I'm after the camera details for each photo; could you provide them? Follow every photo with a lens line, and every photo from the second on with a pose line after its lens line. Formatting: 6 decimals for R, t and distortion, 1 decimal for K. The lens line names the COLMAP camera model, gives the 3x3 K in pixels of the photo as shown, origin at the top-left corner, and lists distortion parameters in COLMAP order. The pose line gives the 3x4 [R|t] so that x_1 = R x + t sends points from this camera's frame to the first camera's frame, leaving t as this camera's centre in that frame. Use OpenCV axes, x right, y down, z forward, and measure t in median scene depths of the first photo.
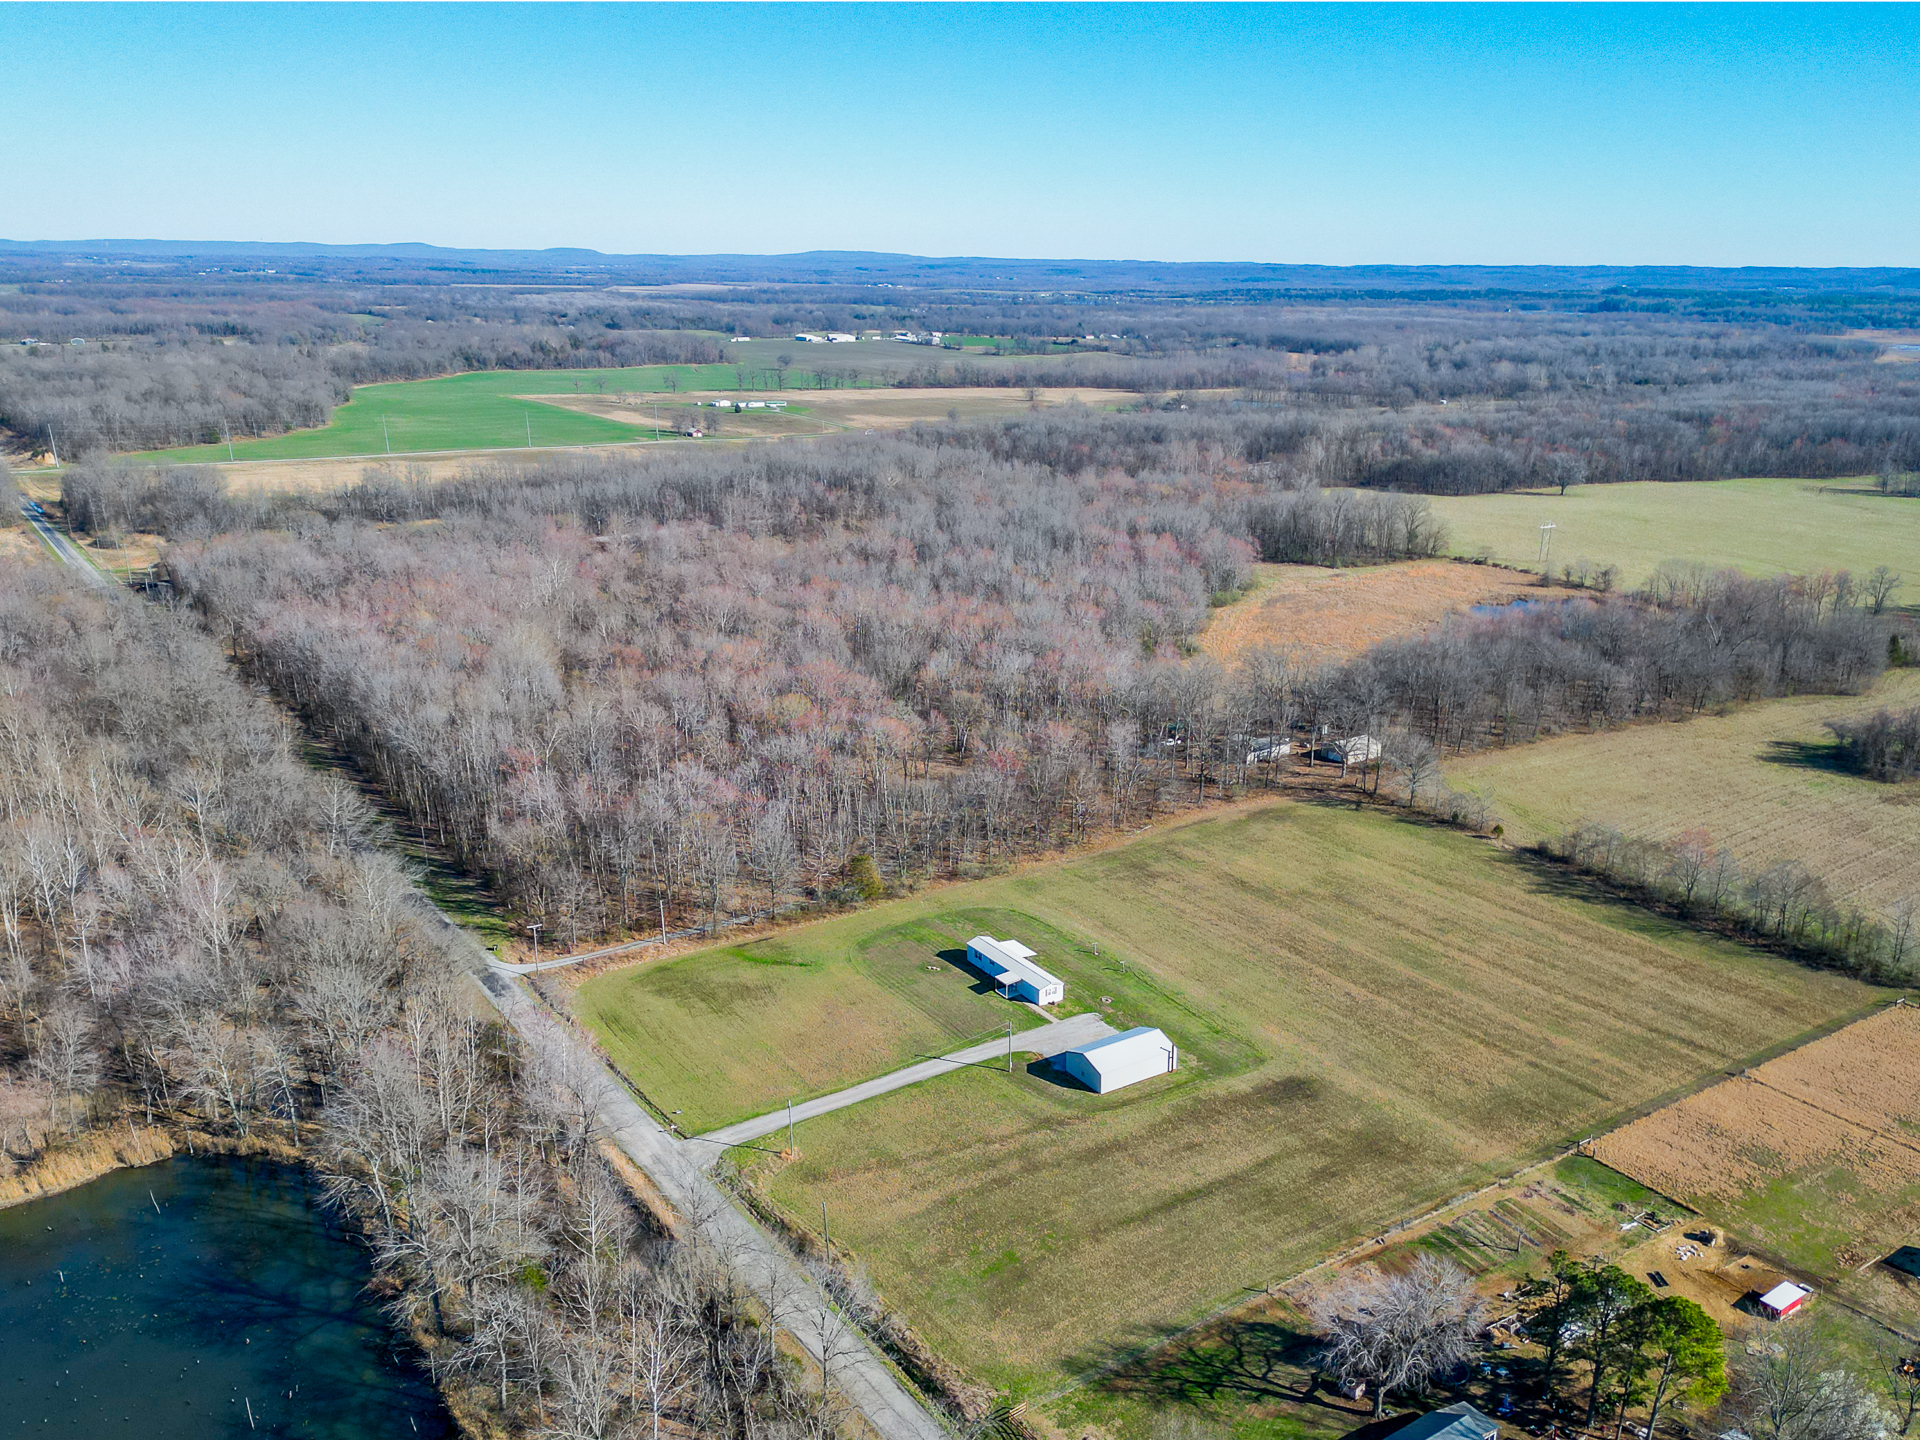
lens RADIAL K [[1635.0, 0, 1061.5], [0, 1635.0, 719.8], [0, 0, 1]] dist [0.102152, -0.137094]
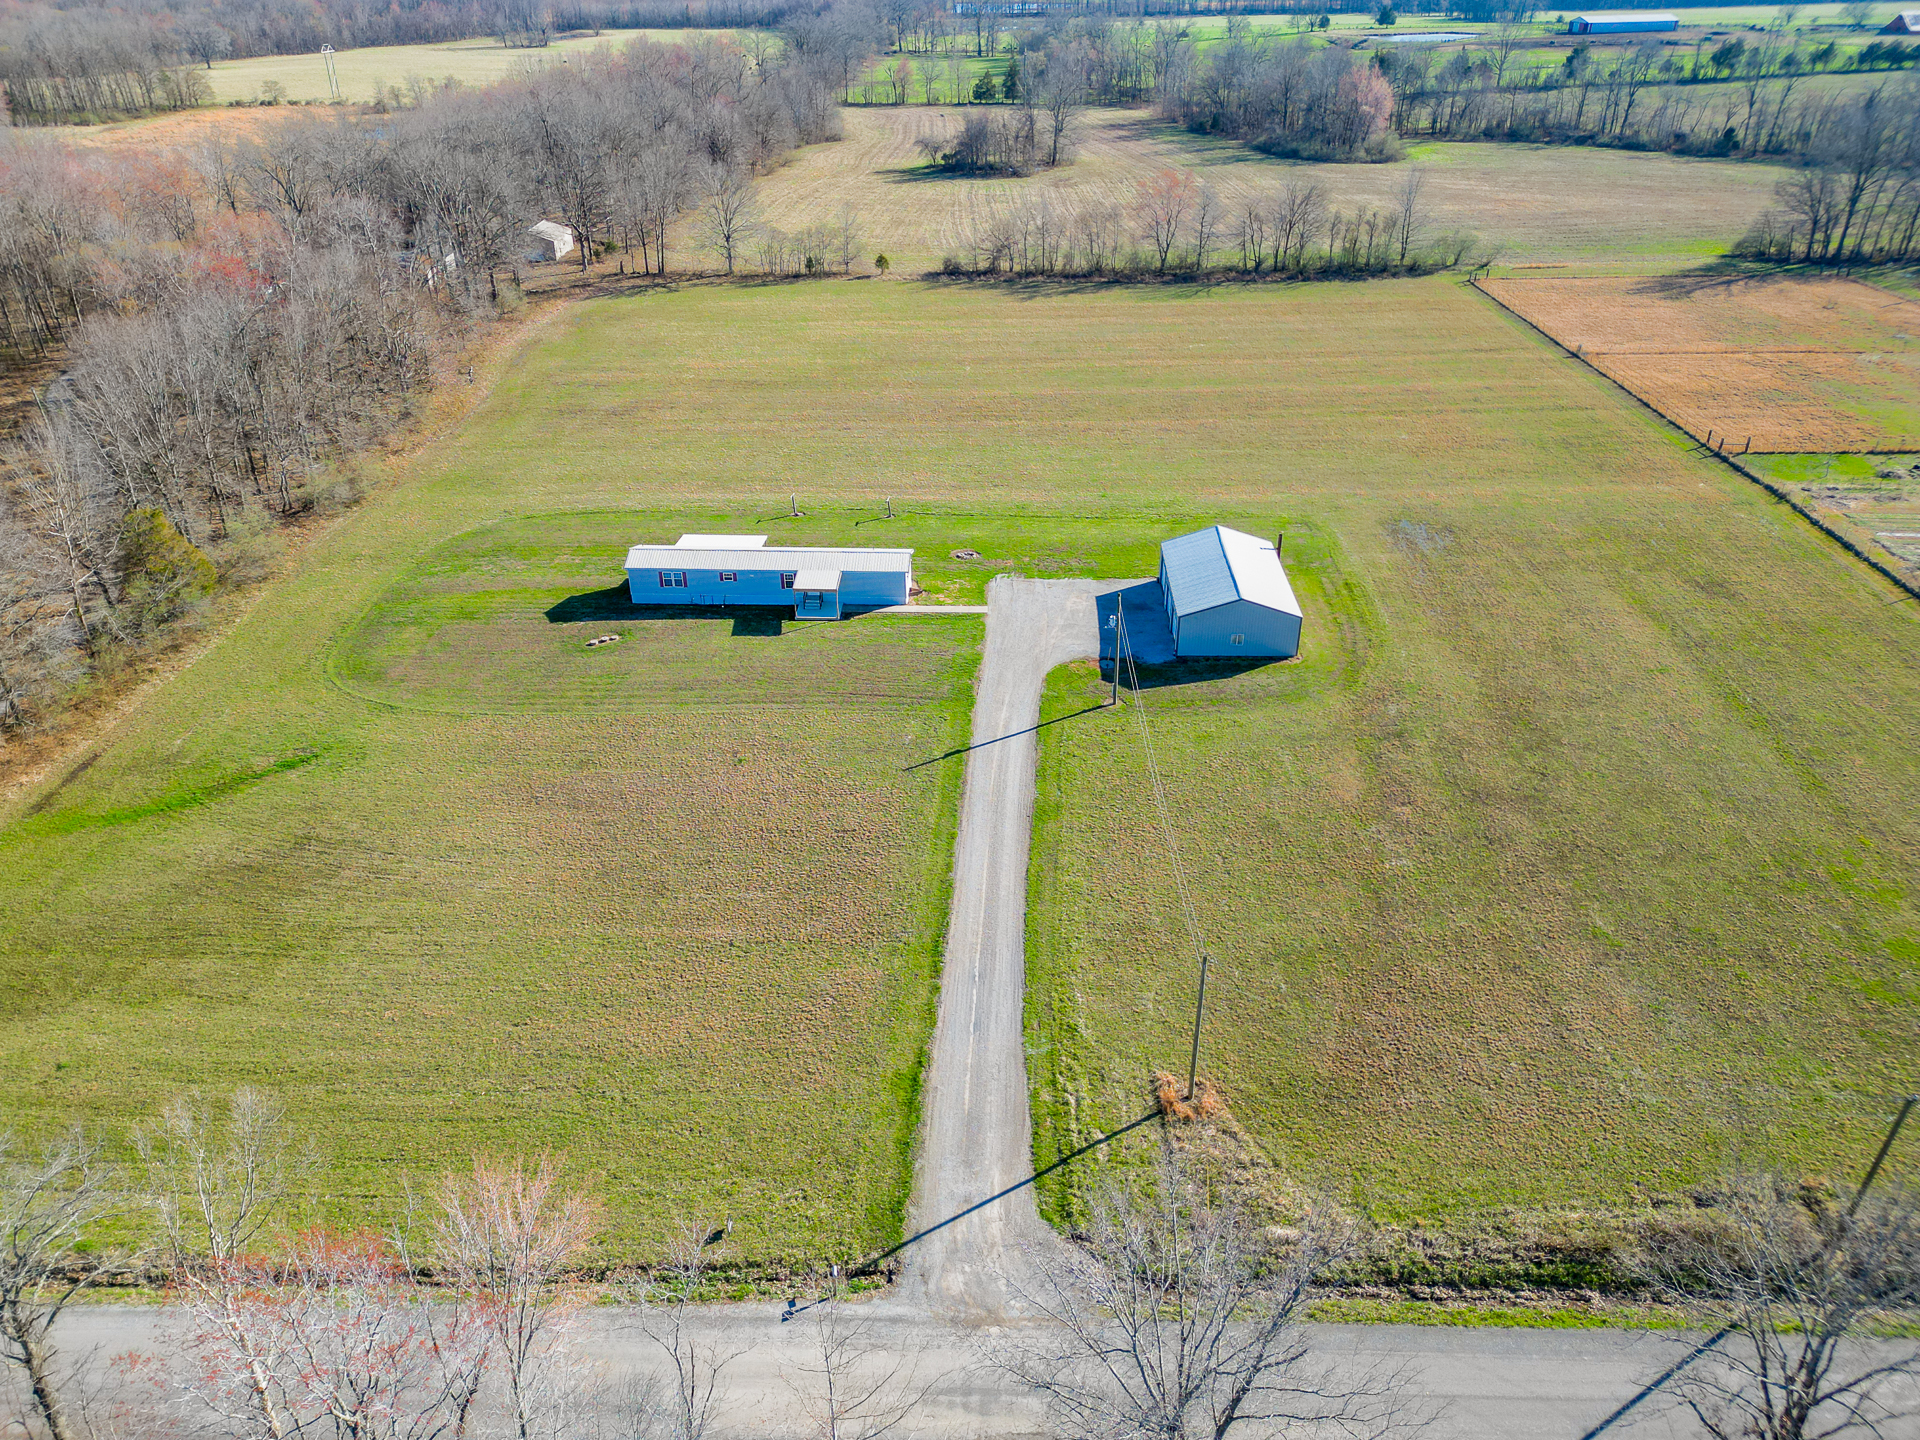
lens RADIAL K [[1340.9, 0, 960.0], [0, 1340.9, 720.0], [0, 0, 1]] dist [0.065352, -0.063281]
pose [[0.606802, -0.409409, 0.681304, -0.250016], [0.228249, 0.910796, 0.344026, 0.058354], [-0.761376, -0.053249, 0.646120, 0.604727]]
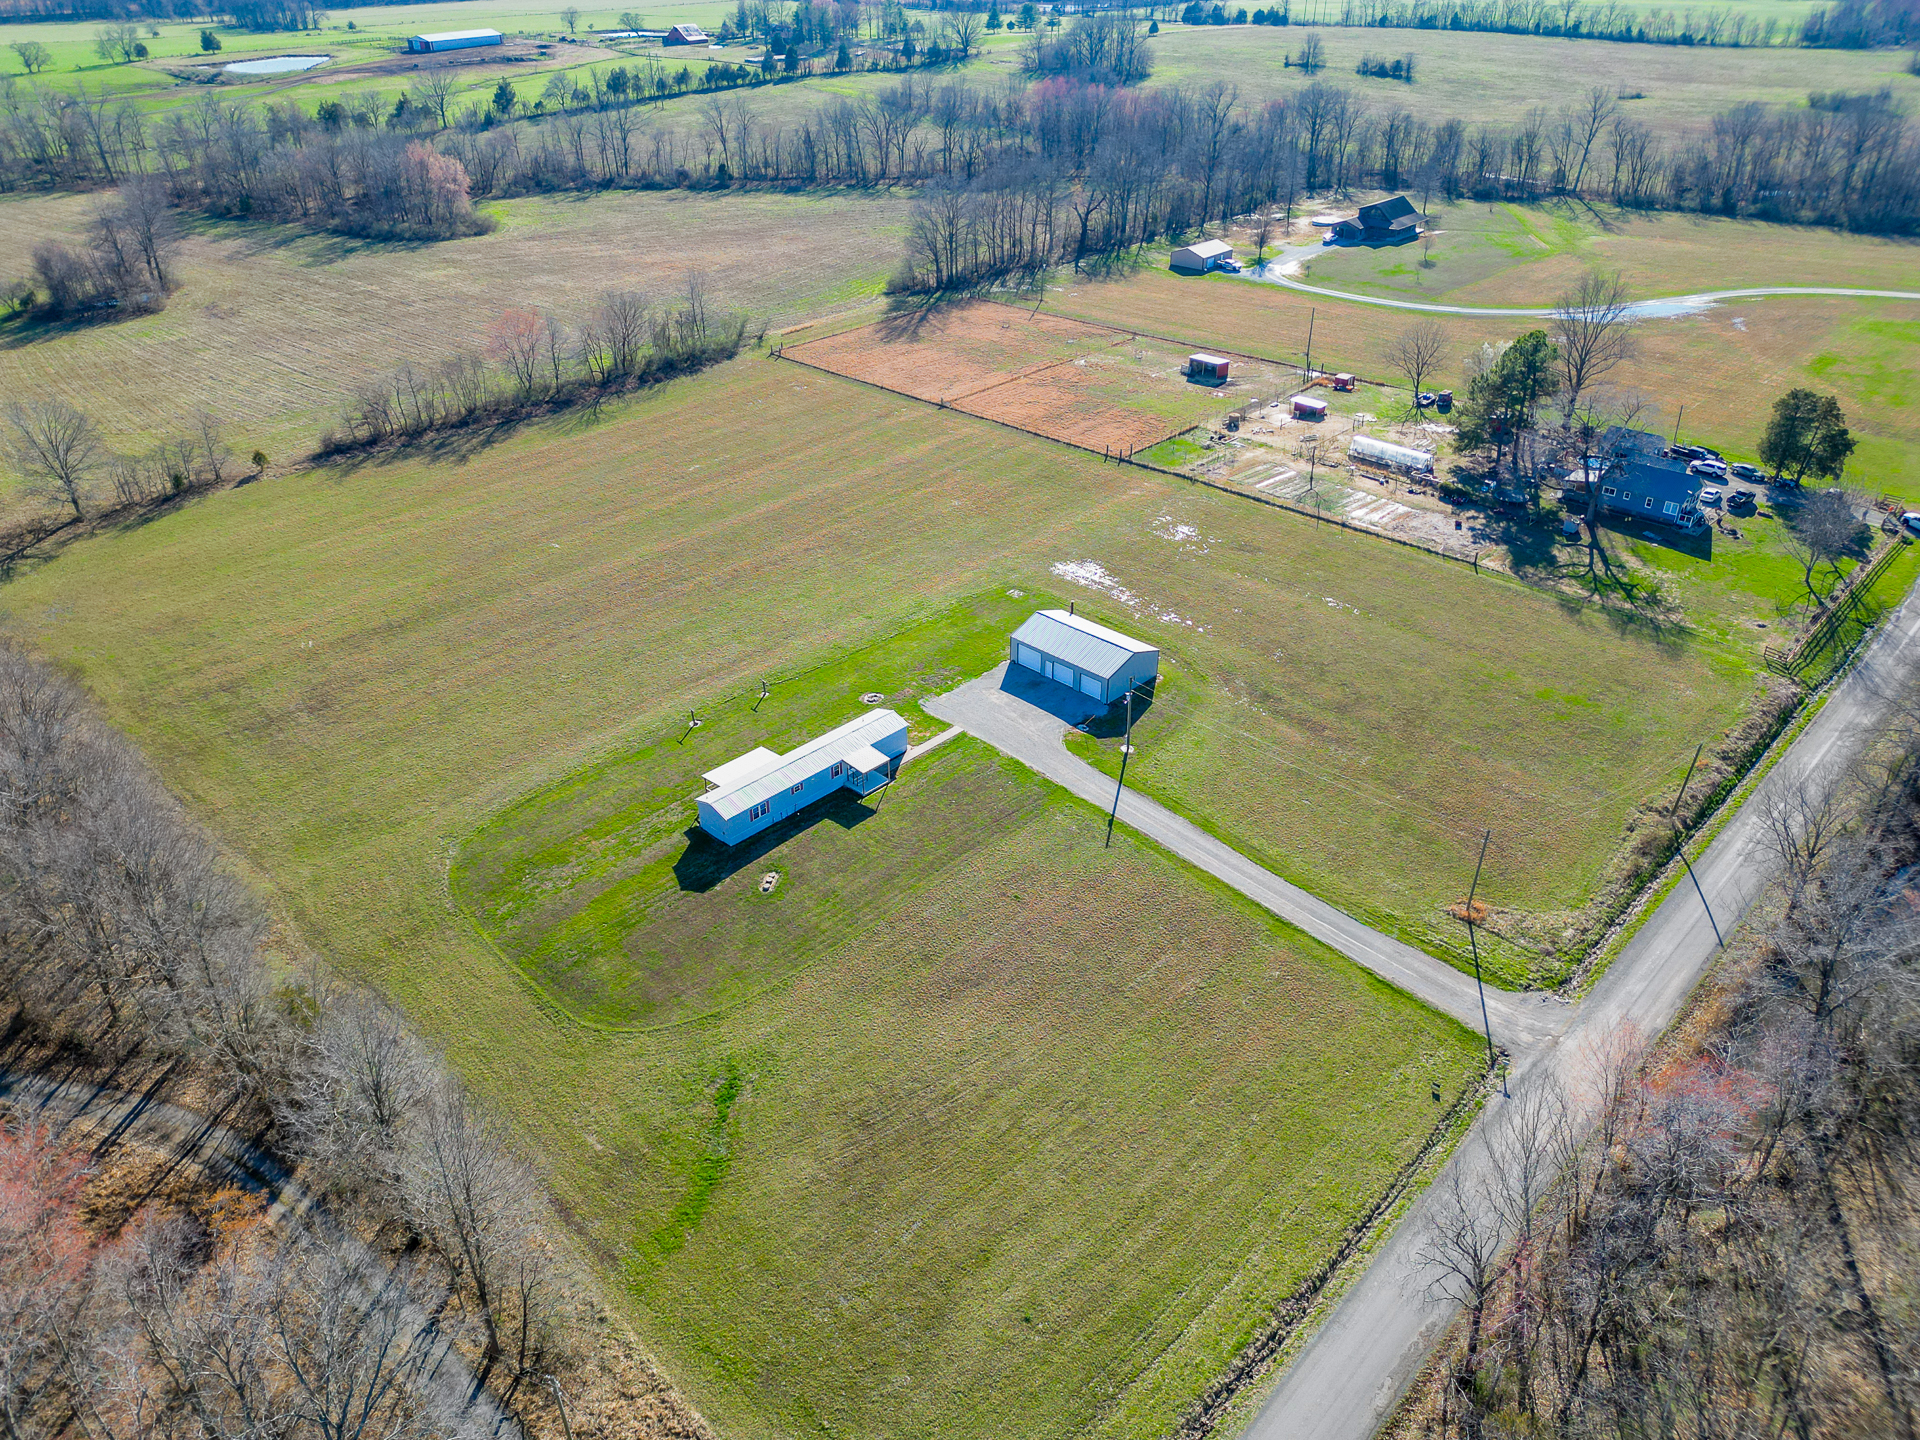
lens RADIAL K [[1340.9, 0, 960.0], [0, 1340.9, 720.0], [0, 0, 1]] dist [0.065352, -0.063281]
pose [[-0.184248, -0.522801, 0.832305, -0.371538], [0.266079, 0.788652, 0.554283, -0.097471], [-0.946179, 0.323584, -0.006202, 0.822477]]
